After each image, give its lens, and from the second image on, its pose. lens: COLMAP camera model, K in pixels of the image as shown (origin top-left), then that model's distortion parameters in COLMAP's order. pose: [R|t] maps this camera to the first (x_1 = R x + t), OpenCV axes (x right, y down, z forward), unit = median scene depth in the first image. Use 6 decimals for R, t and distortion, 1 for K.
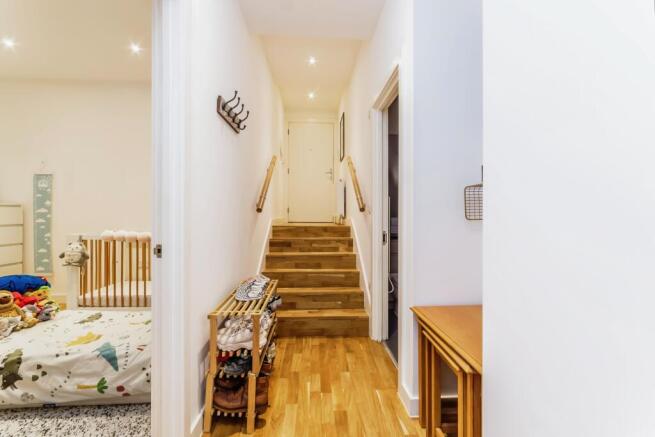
lens RADIAL K [[298.9, 0, 327.4], [0, 298.9, 216.8], [0, 0, 1]] dist [0.002292, 0.001542]
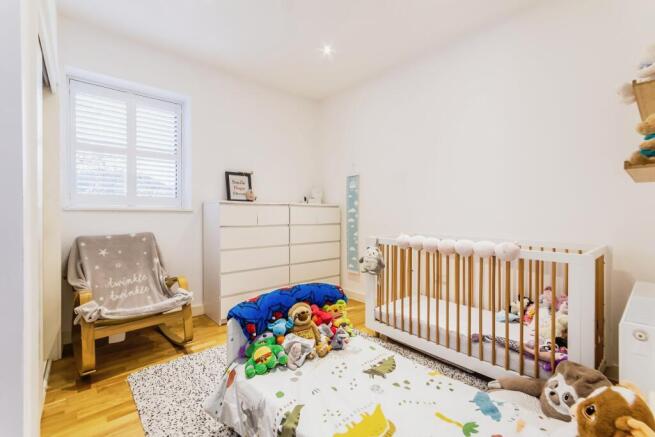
lens RADIAL K [[298.9, 0, 326.7], [0, 298.9, 217.6], [0, 0, 1]] dist [0.002292, 0.001542]
pose [[0.632767, 0.008807, -0.774292, -0.255351], [-0.004553, 0.999960, 0.007653, -0.005120], [0.774329, -0.001318, 0.632782, 0.348546]]
